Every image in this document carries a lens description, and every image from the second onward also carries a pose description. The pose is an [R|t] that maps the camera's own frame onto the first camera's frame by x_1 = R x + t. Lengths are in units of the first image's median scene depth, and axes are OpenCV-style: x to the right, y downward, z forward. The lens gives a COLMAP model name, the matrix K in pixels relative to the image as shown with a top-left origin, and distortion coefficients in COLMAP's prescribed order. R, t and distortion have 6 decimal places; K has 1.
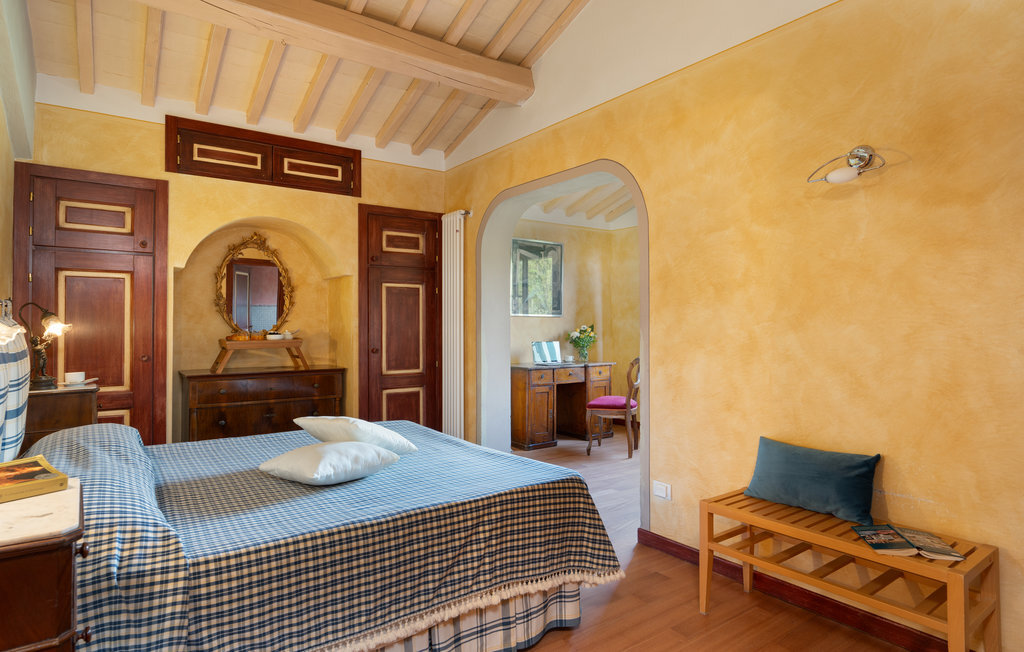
lens RADIAL K [[587.8, 0, 512.0], [0, 587.8, 326.0], [0, 0, 1]] dist [-0.000183, 0.000698]
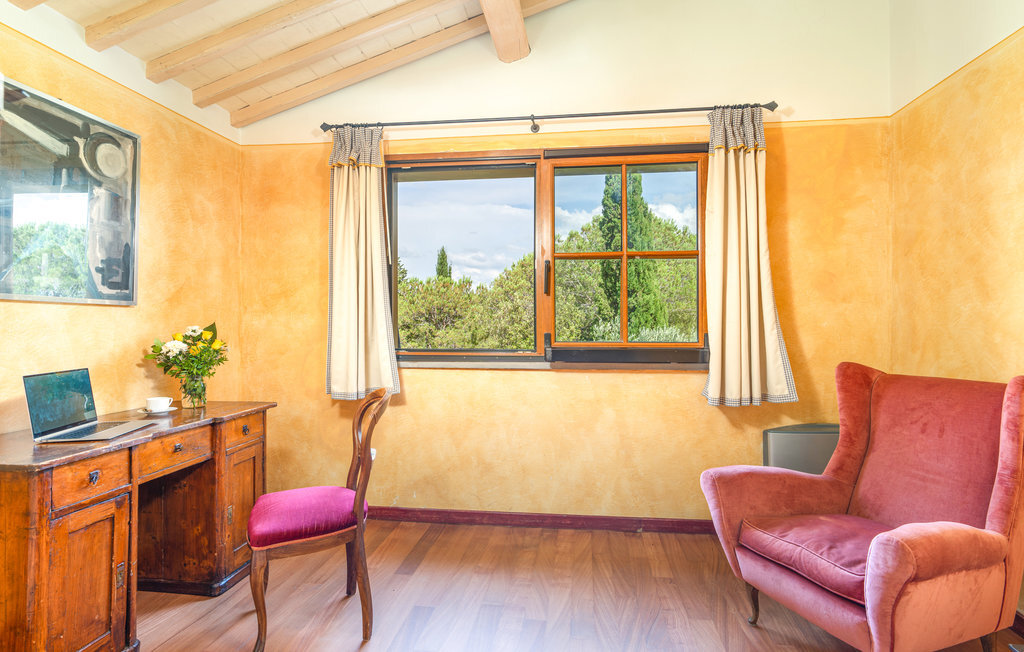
lens RADIAL K [[529.7, 0, 512.0], [0, 529.7, 326.0], [0, 0, 1]] dist [0.001507, 0.000624]
pose [[0.701985, 0.004567, 0.712177, 0.002371], [-0.007953, 0.999967, 0.001426, -0.003554], [-0.712147, -0.006665, 0.701999, 0.548368]]
